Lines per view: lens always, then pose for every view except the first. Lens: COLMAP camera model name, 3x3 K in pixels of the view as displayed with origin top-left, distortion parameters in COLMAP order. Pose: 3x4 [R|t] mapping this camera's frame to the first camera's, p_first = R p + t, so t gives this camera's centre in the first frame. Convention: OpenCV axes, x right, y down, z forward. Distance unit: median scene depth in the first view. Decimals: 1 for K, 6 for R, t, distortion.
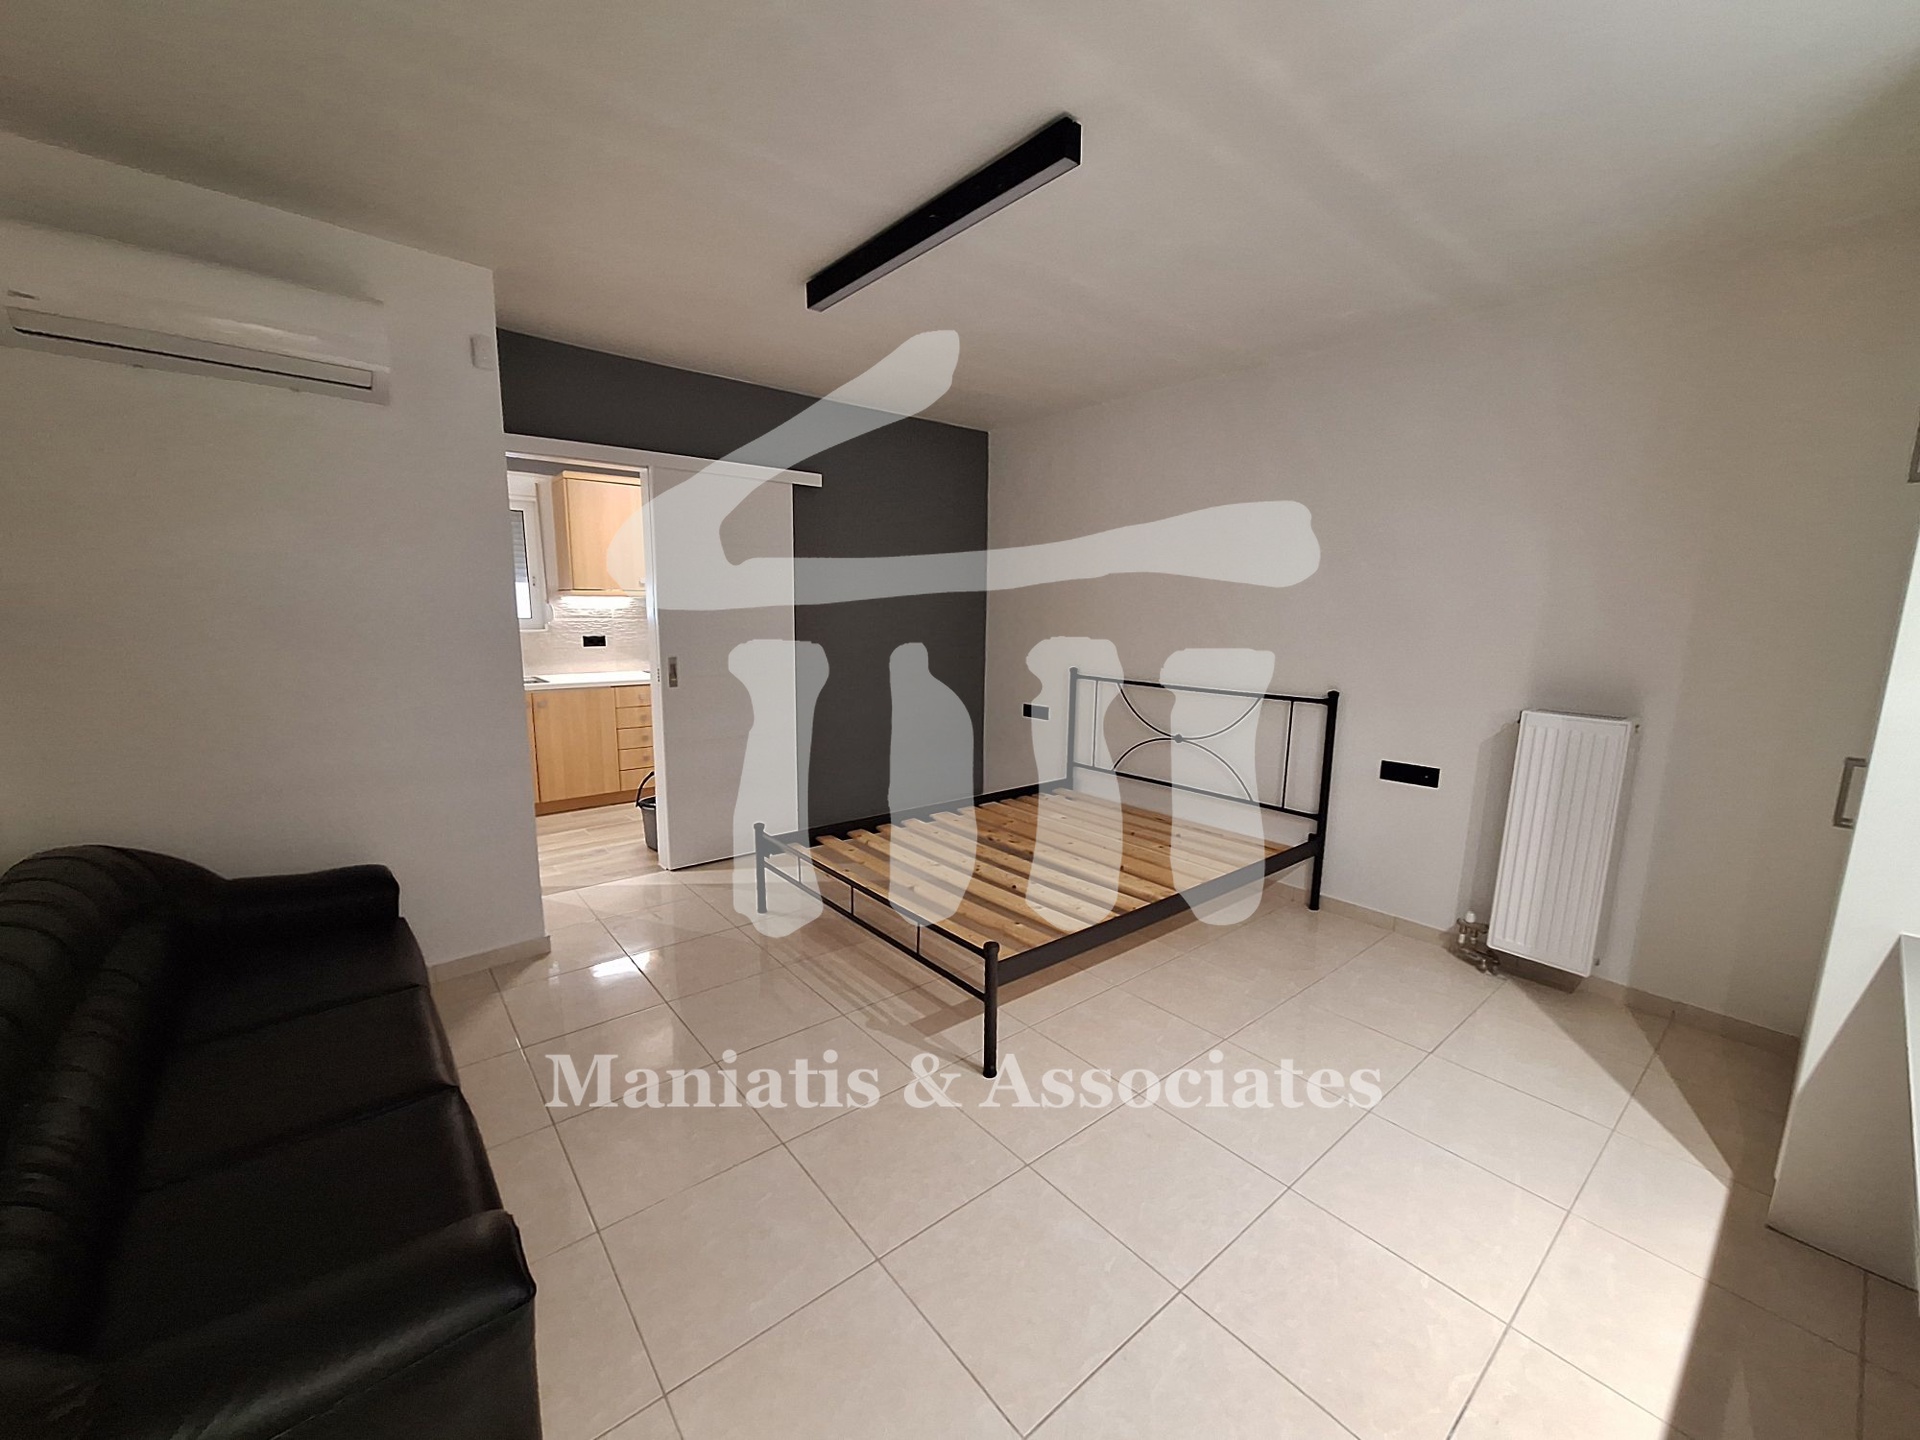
lens RADIAL K [[756.7, 0, 948.1], [0, 756.7, 721.9], [0, 0, 1]] dist [0.003578, -0.001270]
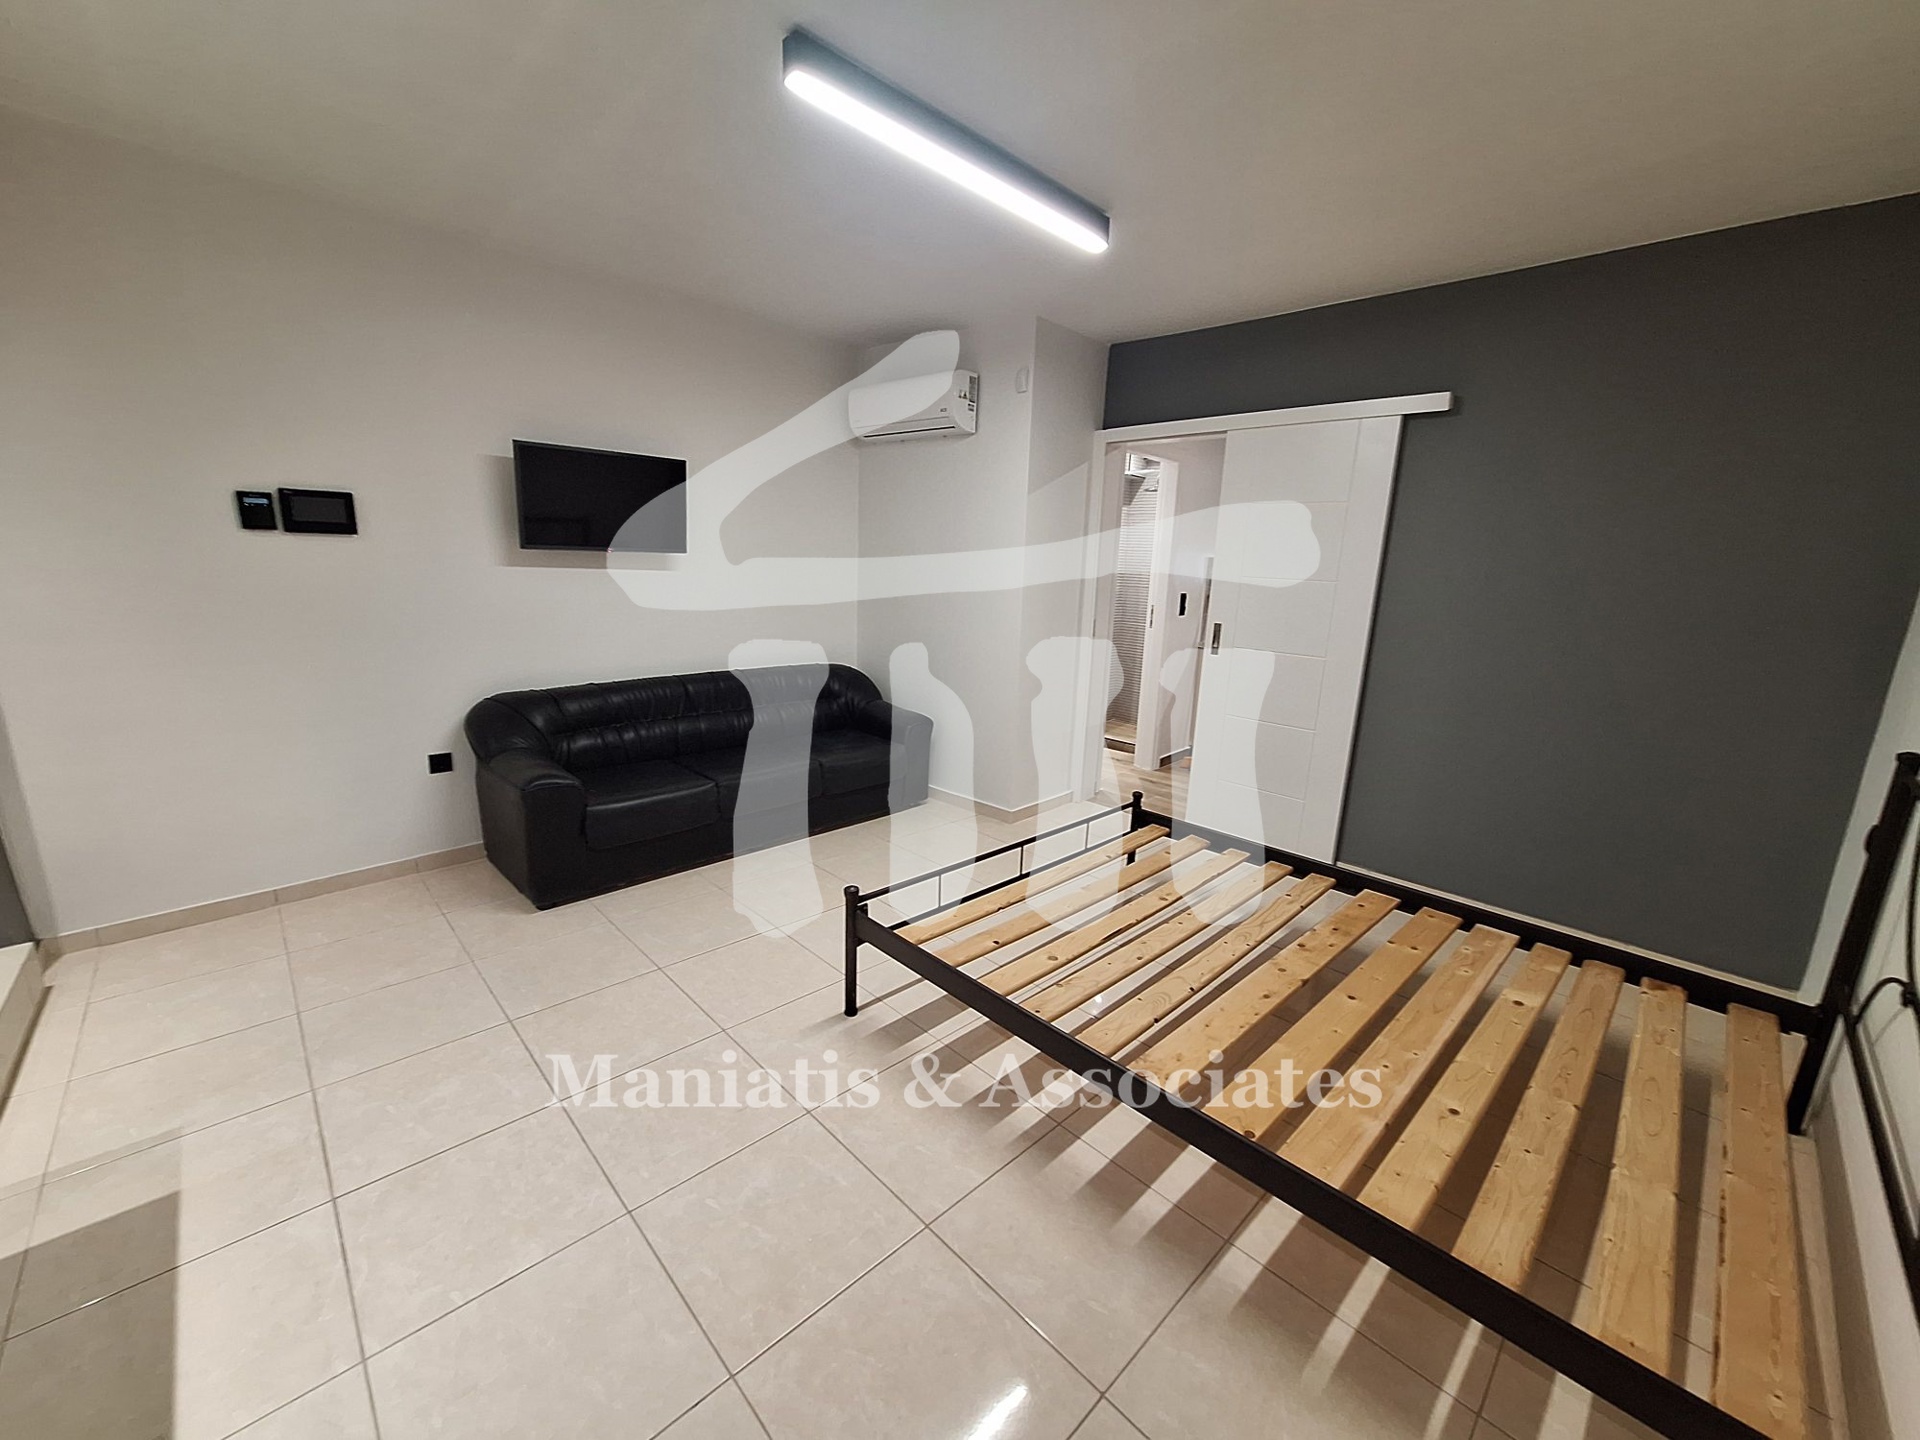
lens RADIAL K [[756.7, 0, 957.1], [0, 756.7, 720.0], [0, 0, 1]] dist [0.003578, -0.001270]
pose [[0.082864, 0.196612, -0.976974, 0.949449], [-0.189287, 0.965604, 0.178269, -0.123778], [0.978419, 0.170156, 0.117230, 0.910191]]
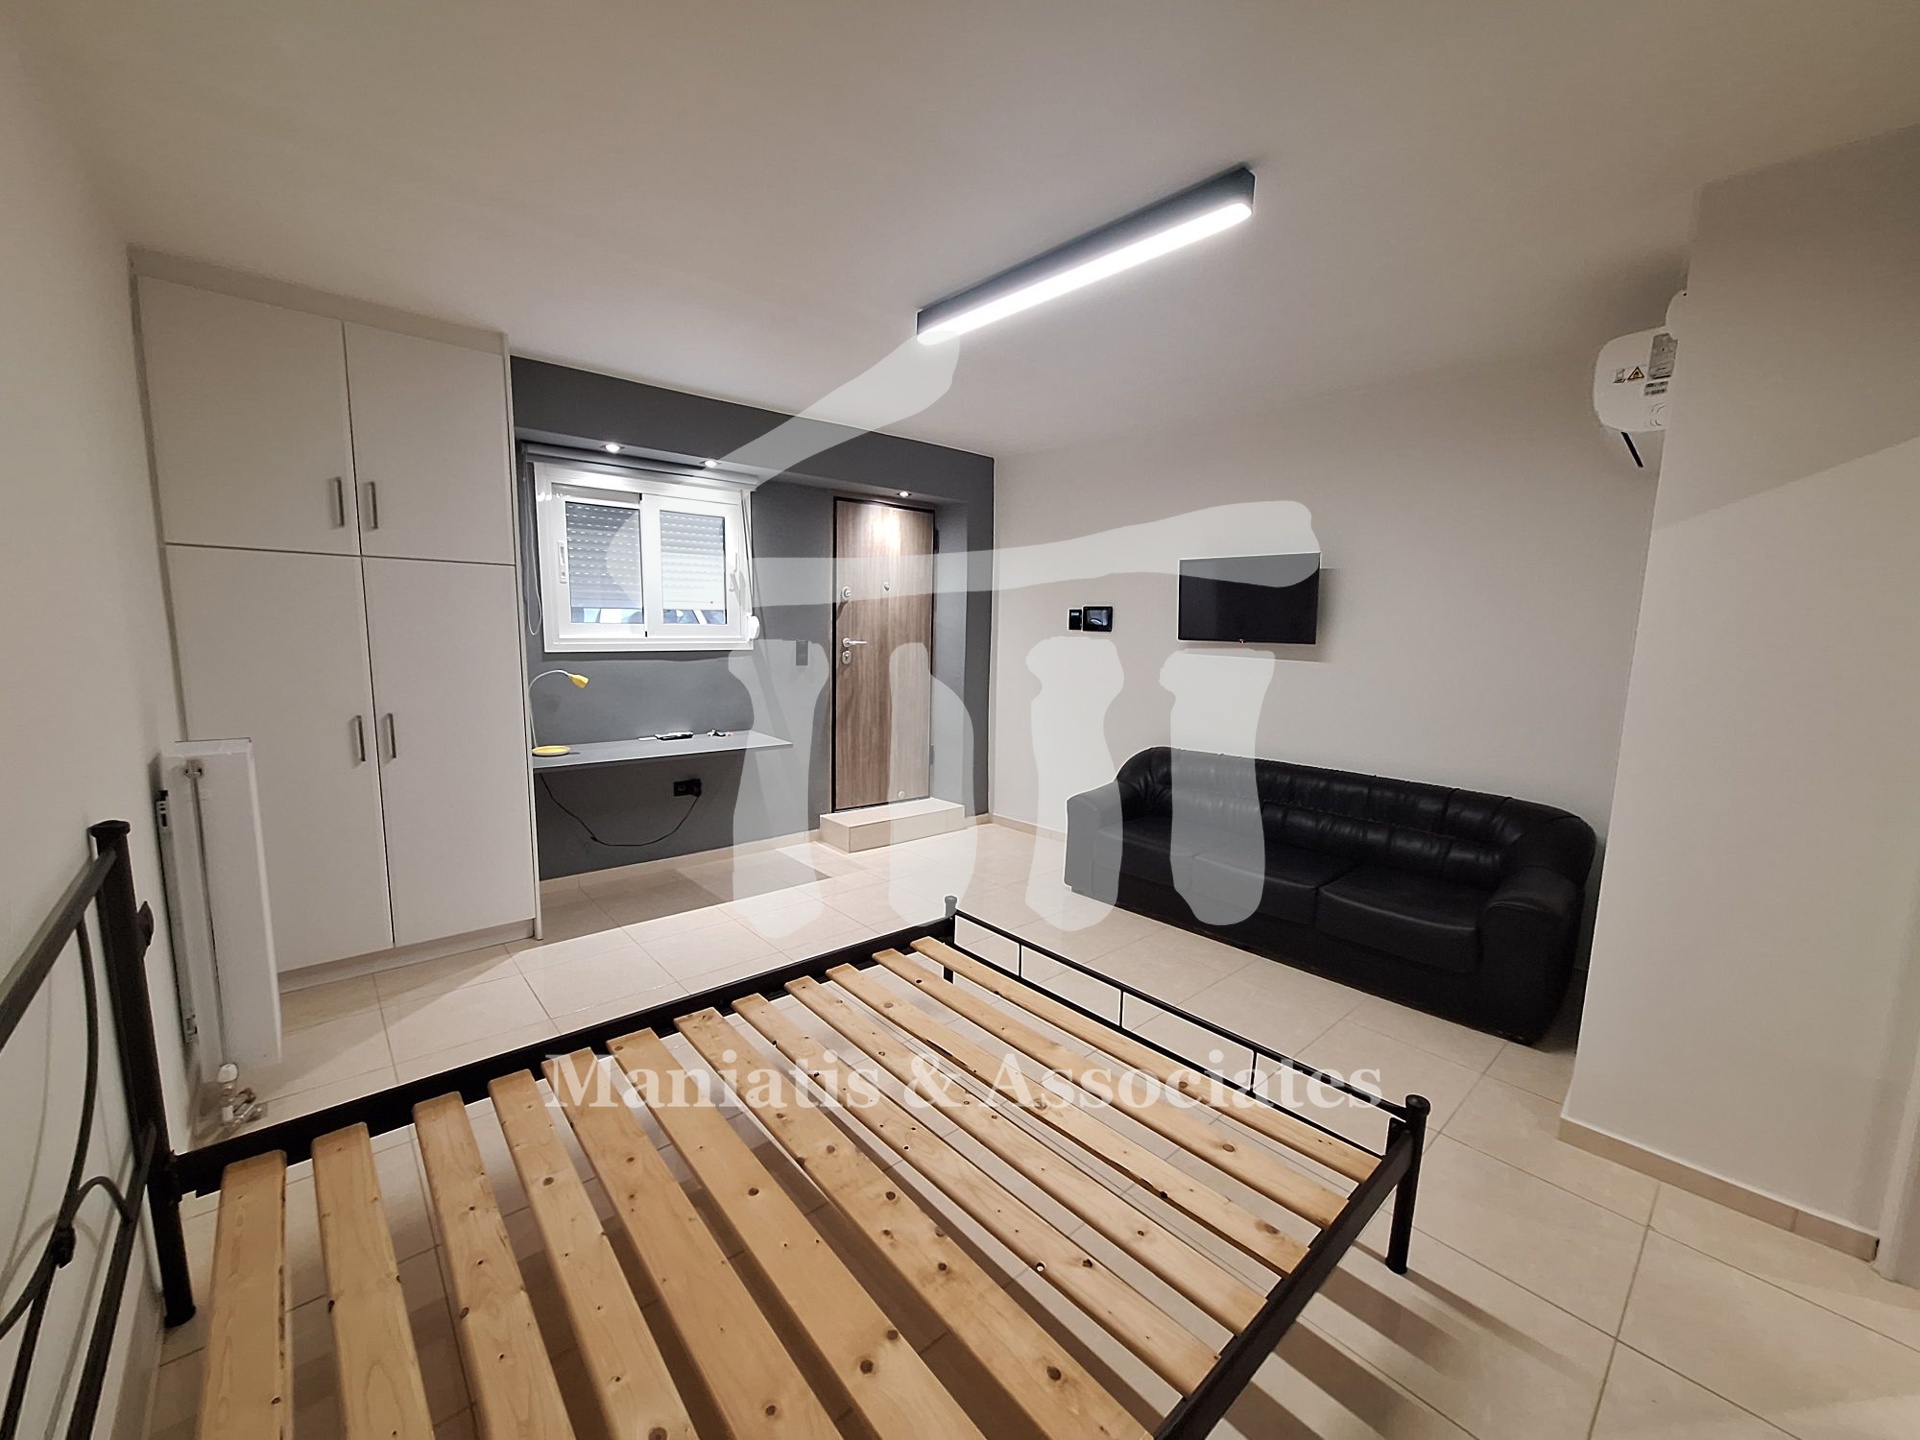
lens RADIAL K [[756.7, 0, 954.1], [0, 756.7, 727.0], [0, 0, 1]] dist [0.003578, -0.001270]
pose [[-0.998628, -0.031785, -0.041620, 0.133958], [-0.042568, 0.955600, 0.291575, -0.321042], [0.030505, 0.292947, -0.955642, 1.942337]]
